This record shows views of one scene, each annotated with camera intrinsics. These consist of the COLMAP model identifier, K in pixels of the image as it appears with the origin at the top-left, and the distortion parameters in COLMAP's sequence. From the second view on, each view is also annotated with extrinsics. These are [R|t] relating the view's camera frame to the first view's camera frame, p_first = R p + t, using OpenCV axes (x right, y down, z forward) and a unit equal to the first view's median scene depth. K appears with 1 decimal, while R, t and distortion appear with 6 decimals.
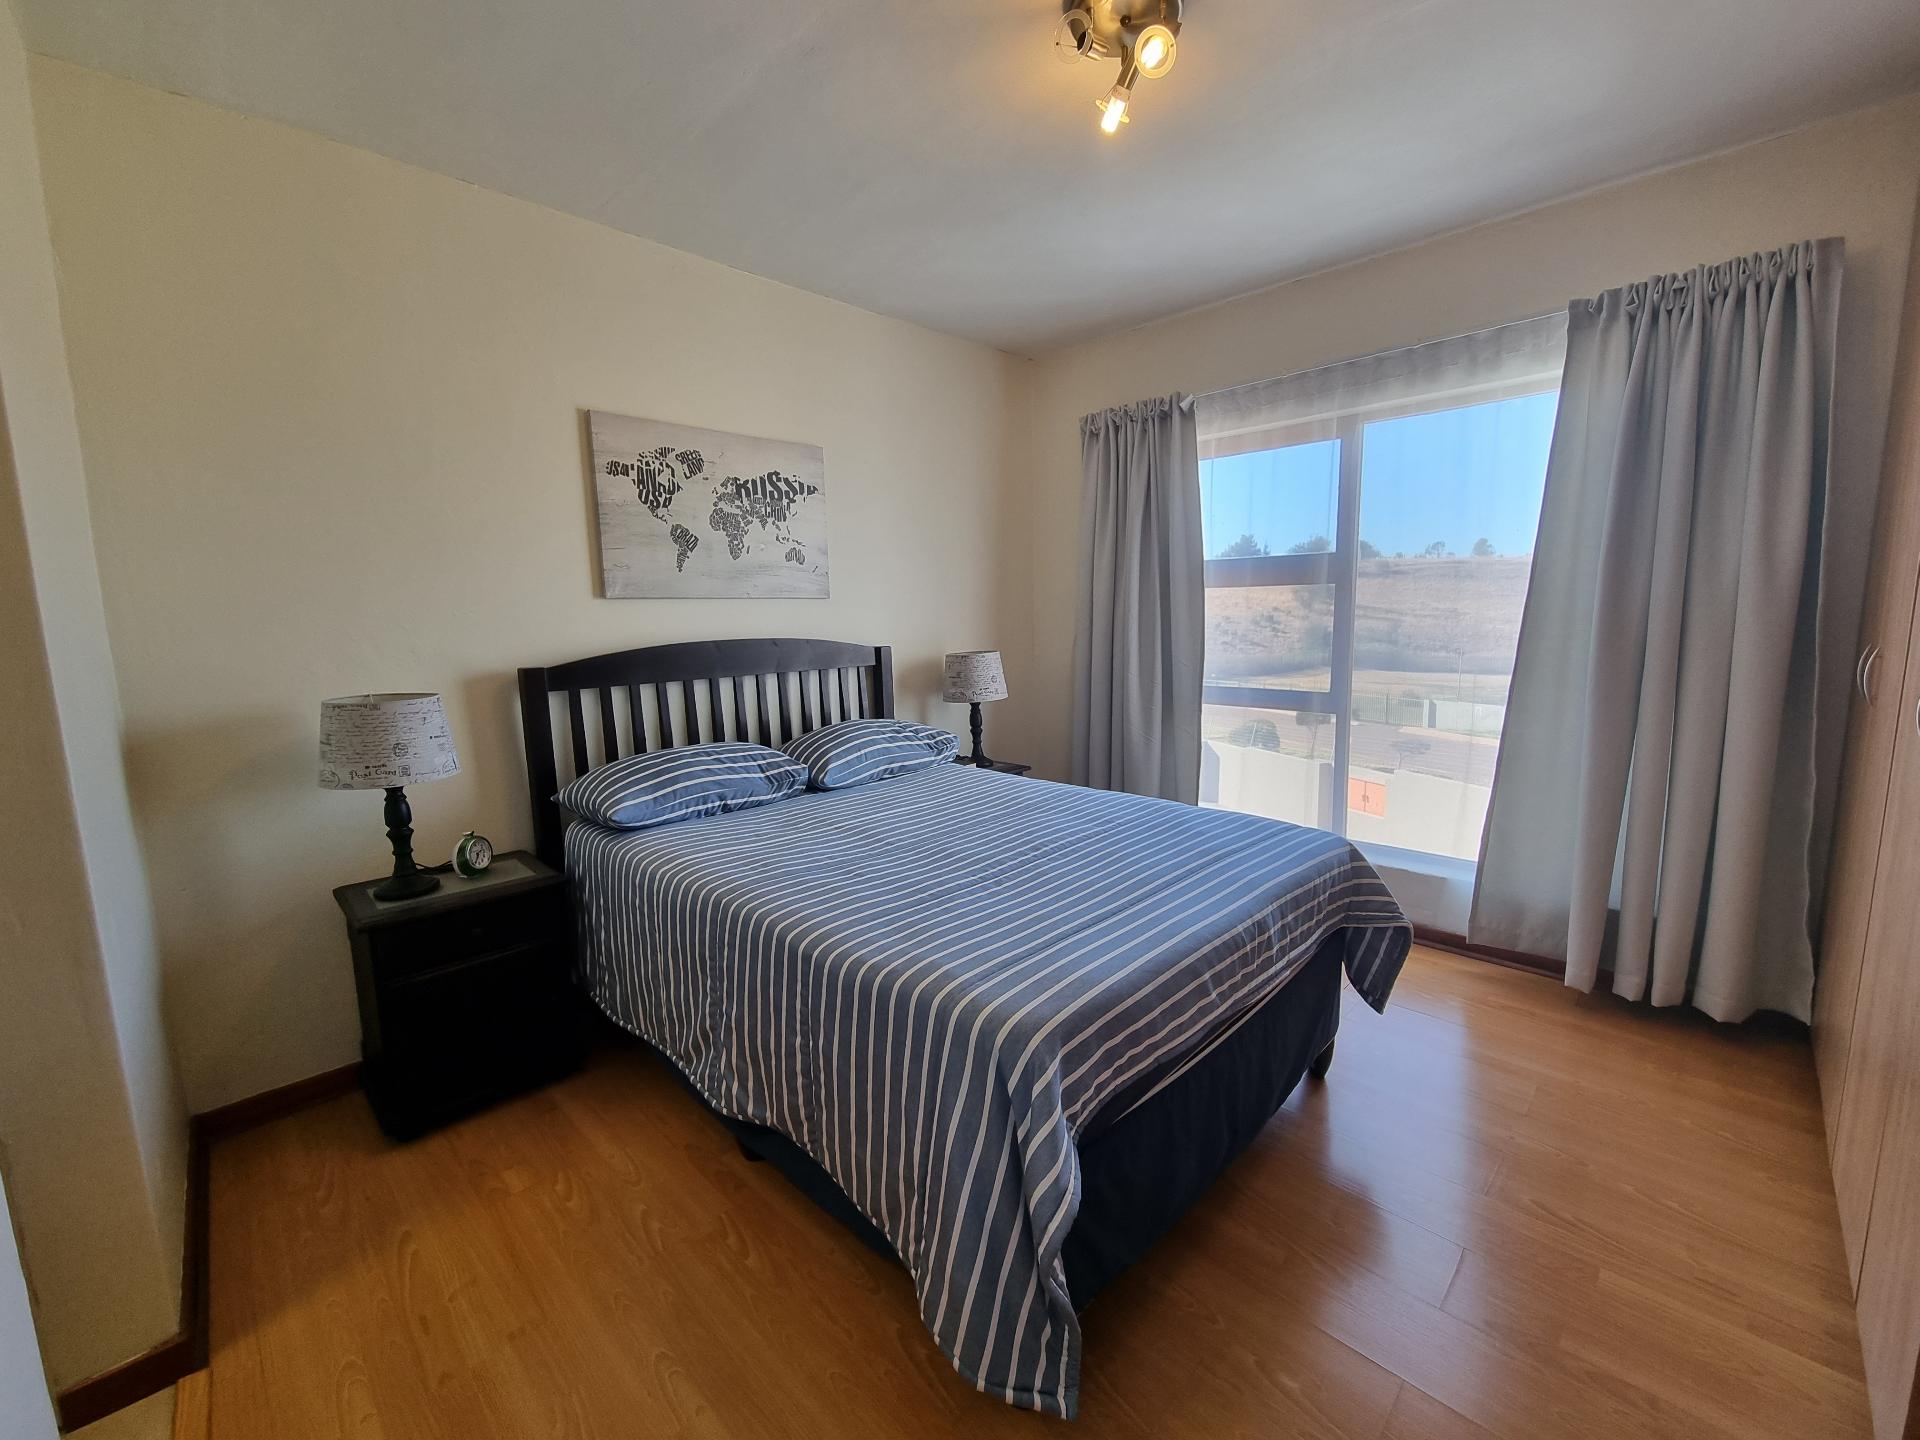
lens RADIAL K [[784.2, 0, 980.3], [0, 784.2, 720.0], [0, 0, 1]] dist [0.005289, -0.004655]
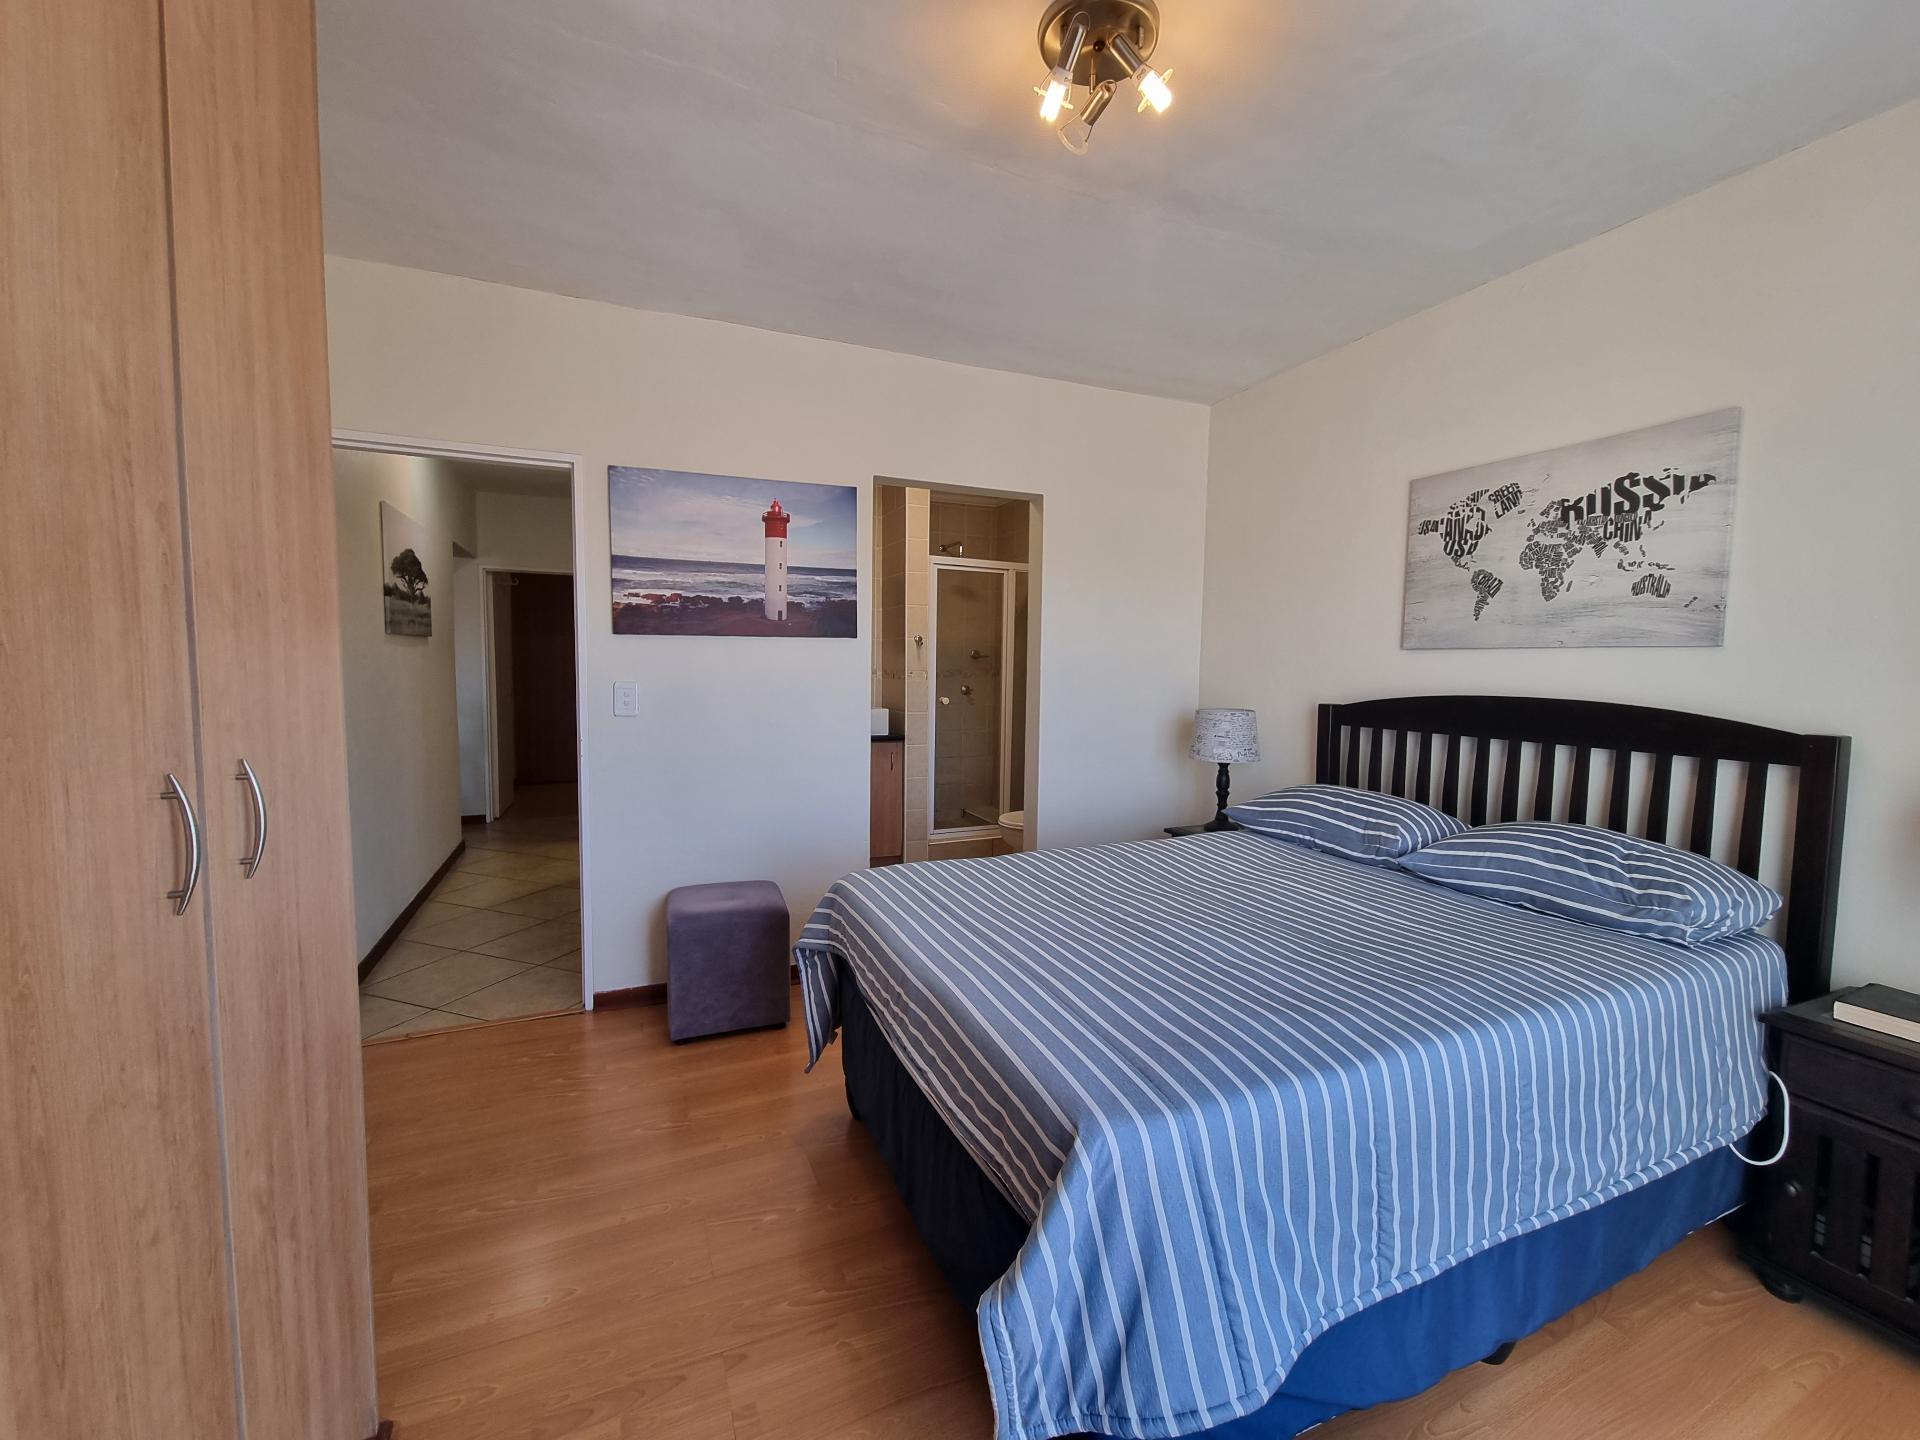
lens RADIAL K [[784.2, 0, 980.3], [0, 784.2, 720.0], [0, 0, 1]] dist [0.005289, -0.004655]
pose [[-0.366211, 0.080871, -0.927011, 0.680229], [-0.135520, 0.980960, 0.139114, -0.117777], [0.920611, 0.176574, -0.348278, 0.772724]]
